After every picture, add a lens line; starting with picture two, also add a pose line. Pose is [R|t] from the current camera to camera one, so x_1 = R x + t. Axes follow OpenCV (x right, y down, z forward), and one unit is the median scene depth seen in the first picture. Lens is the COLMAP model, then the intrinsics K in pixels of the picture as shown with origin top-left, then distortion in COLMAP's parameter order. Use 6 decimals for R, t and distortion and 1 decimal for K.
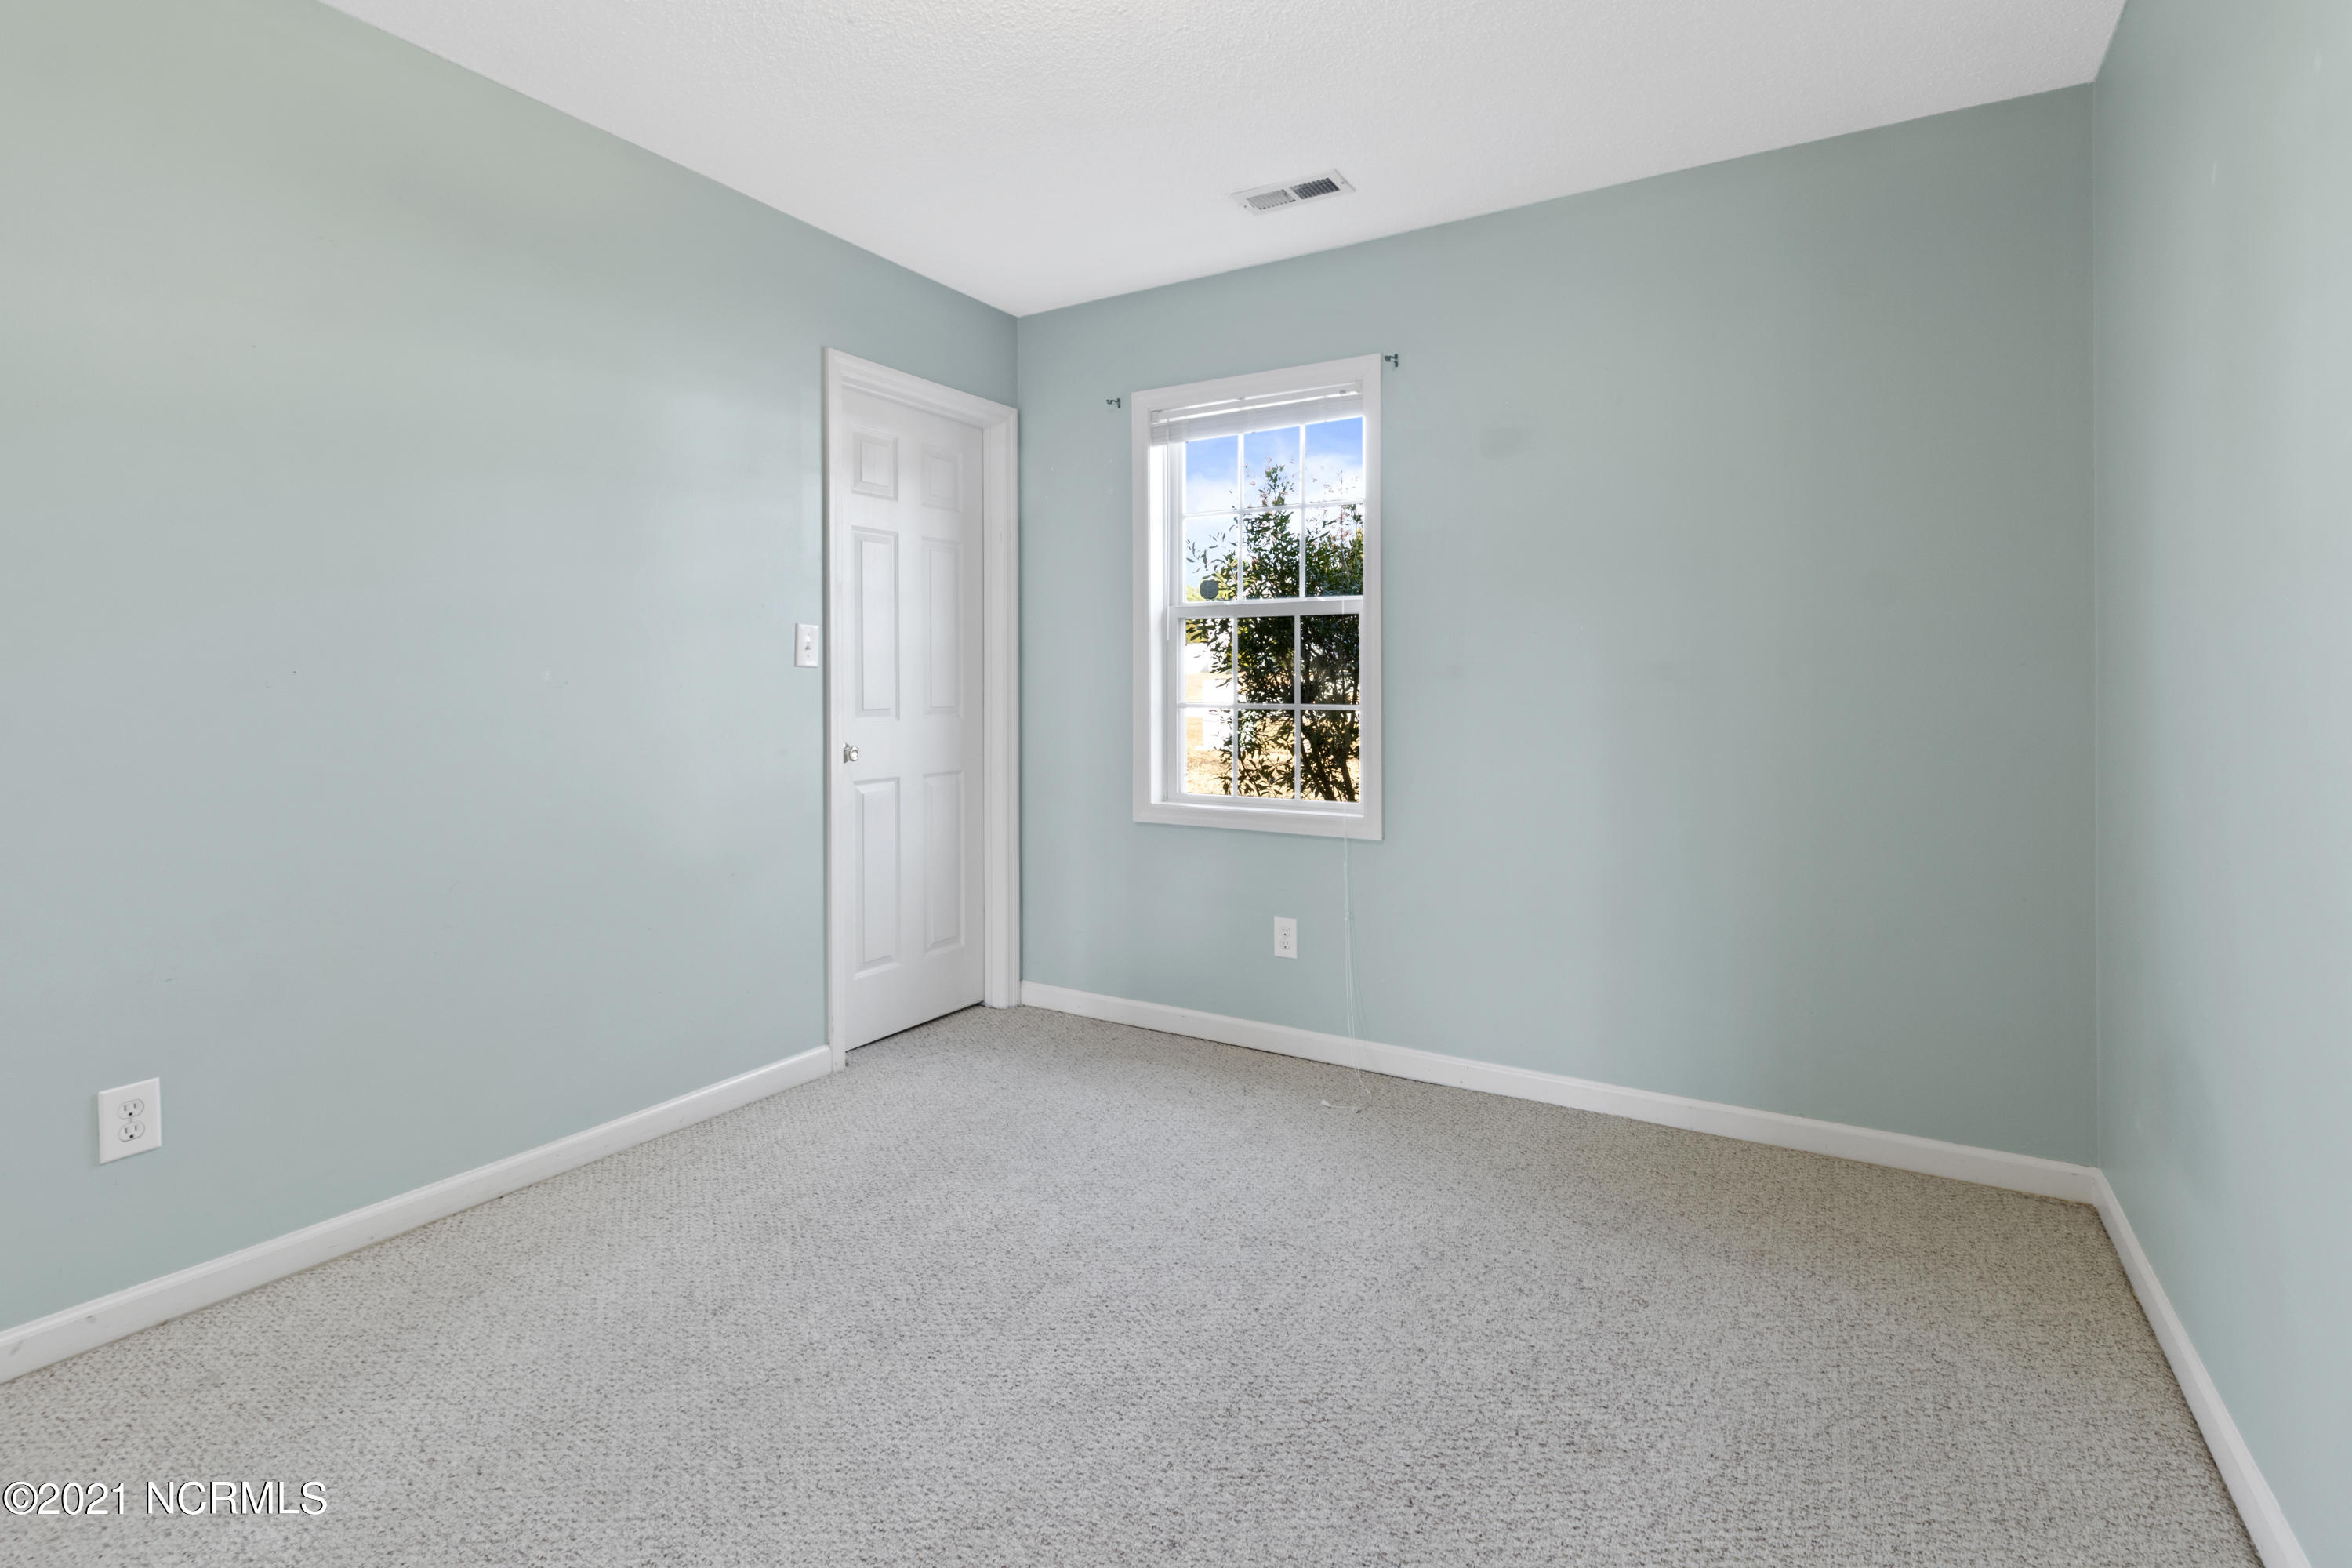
lens RADIAL K [[1117.2, 0, 1176.1], [0, 1117.2, 685.3], [0, 0, 1]] dist [0.000480, -0.000112]
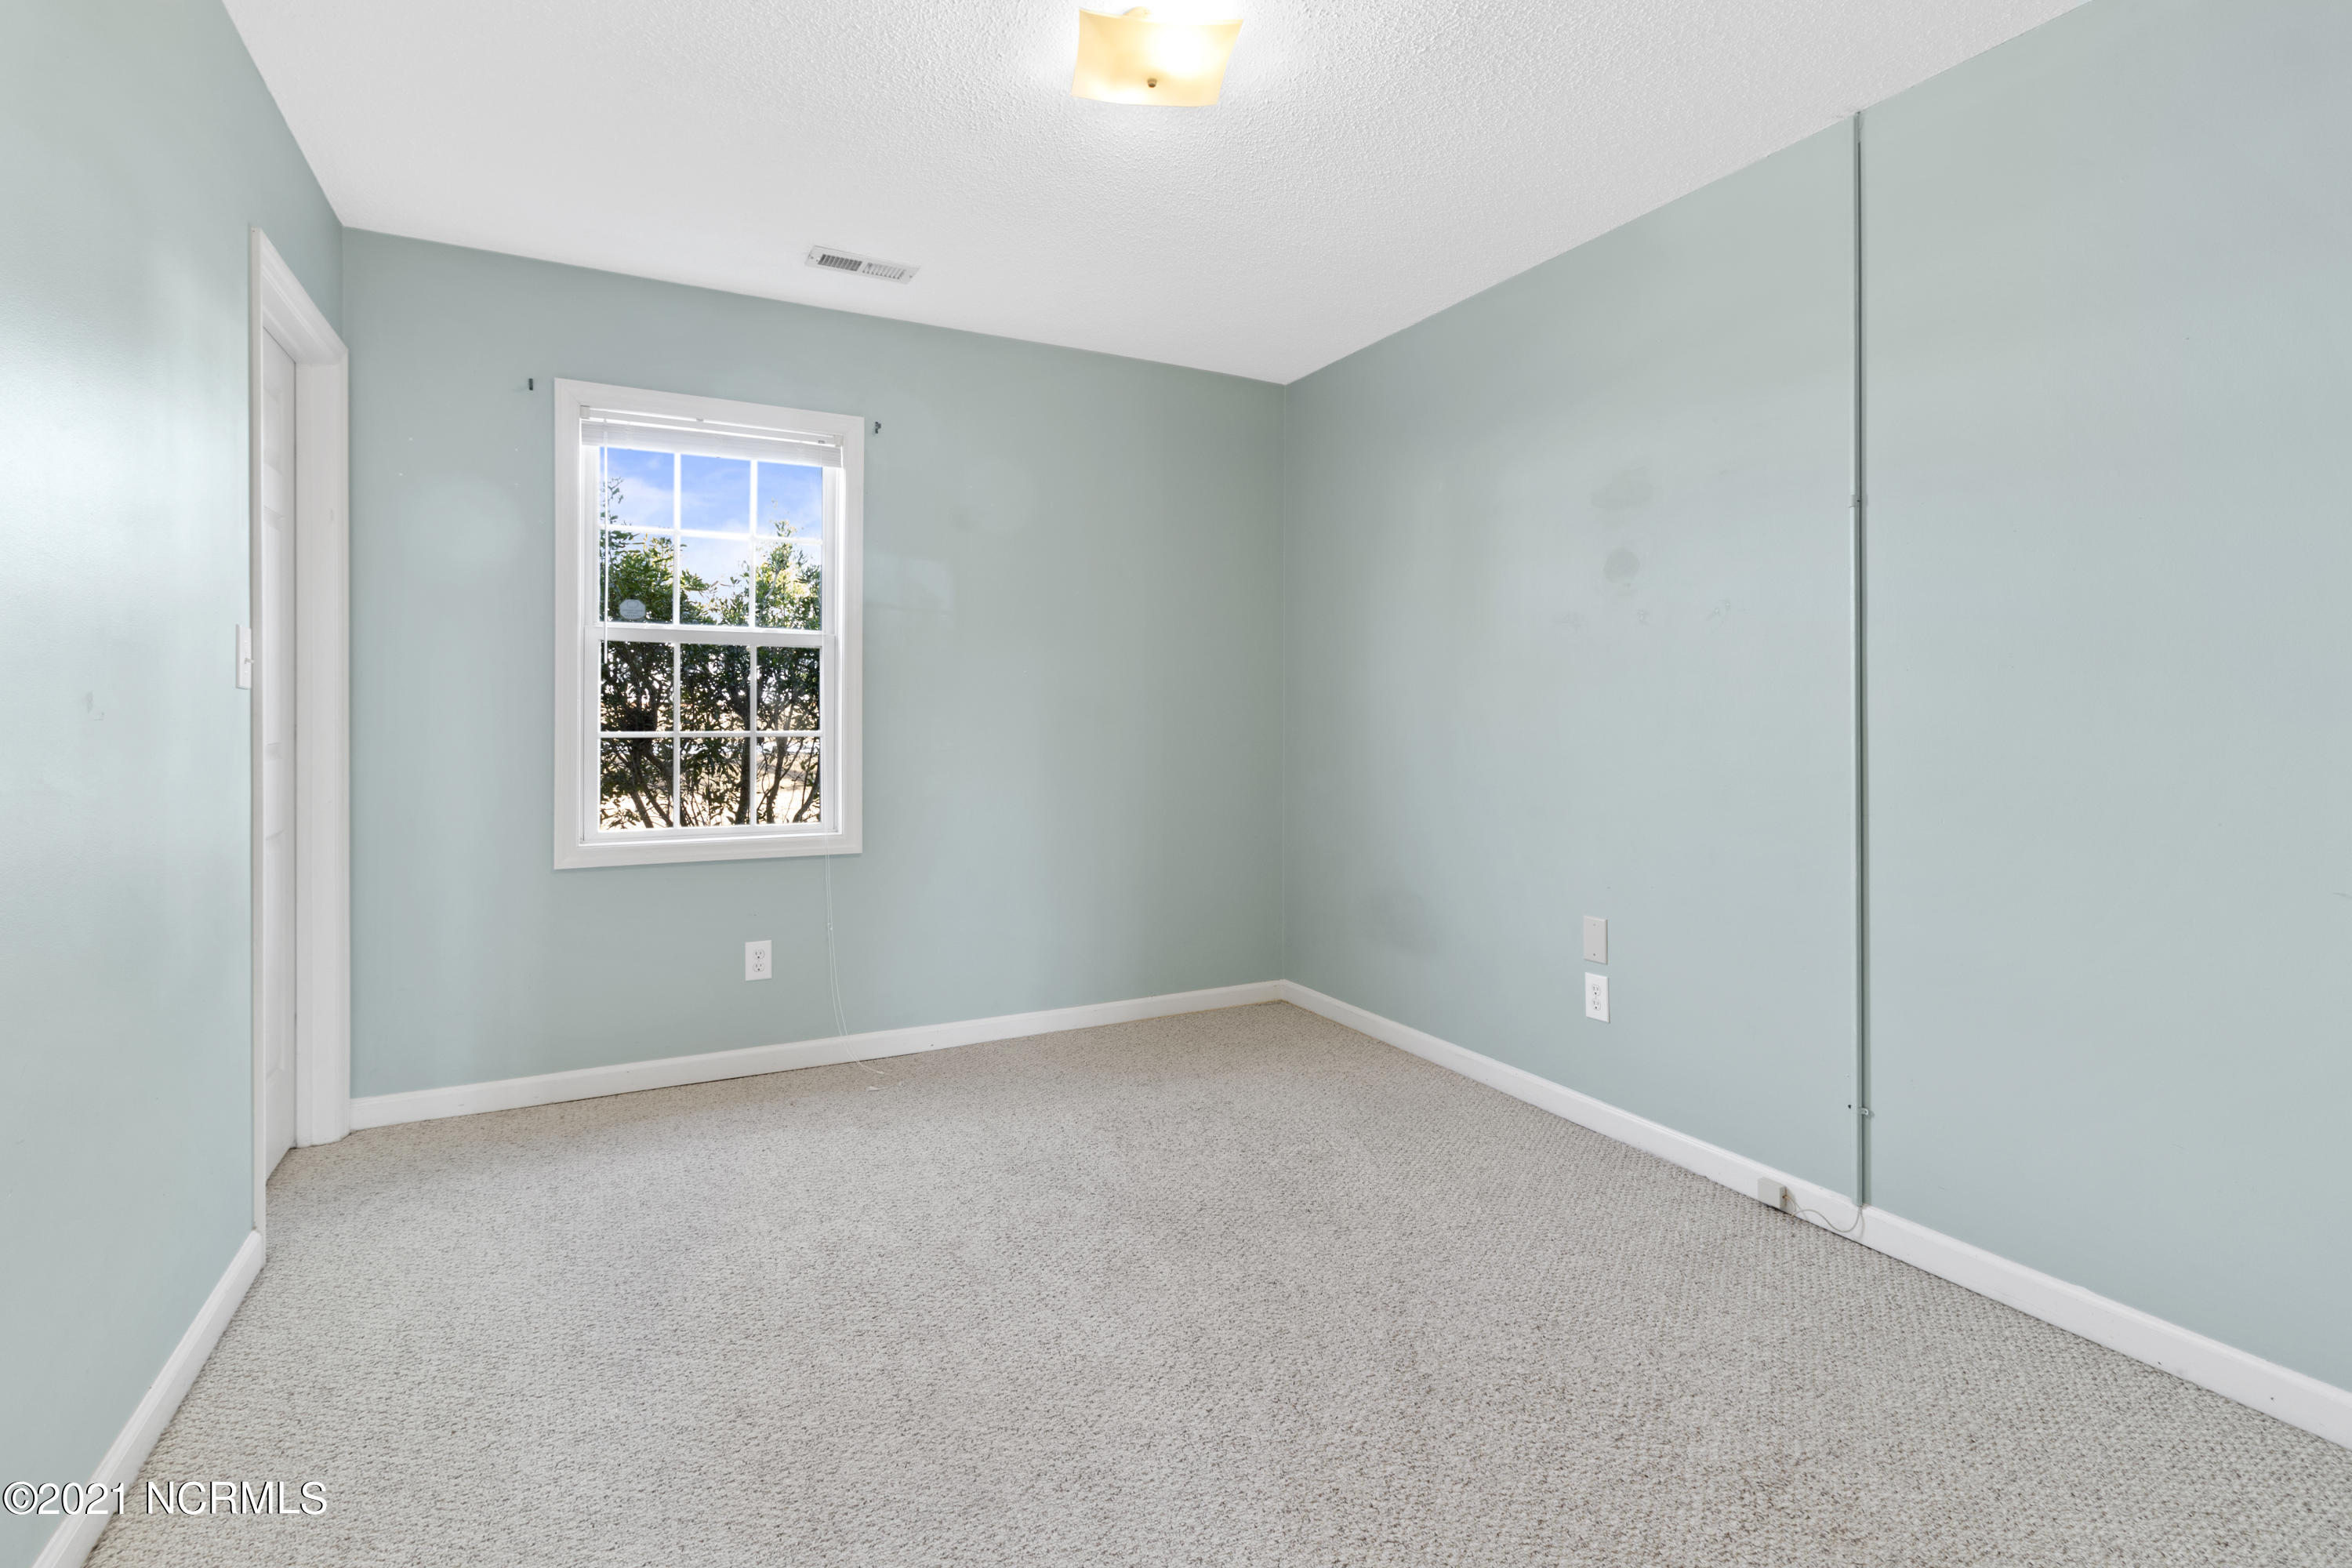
lens RADIAL K [[1110.1, 0, 1190.7], [0, 1110.1, 714.5], [0, 0, 1]] dist [-0.000046, 0.000244]
pose [[0.515274, 0.001482, 0.857024, -0.636810], [-0.002838, 0.999996, -0.000023, -0.000672], [-0.857021, -0.002420, 0.515276, 0.152833]]
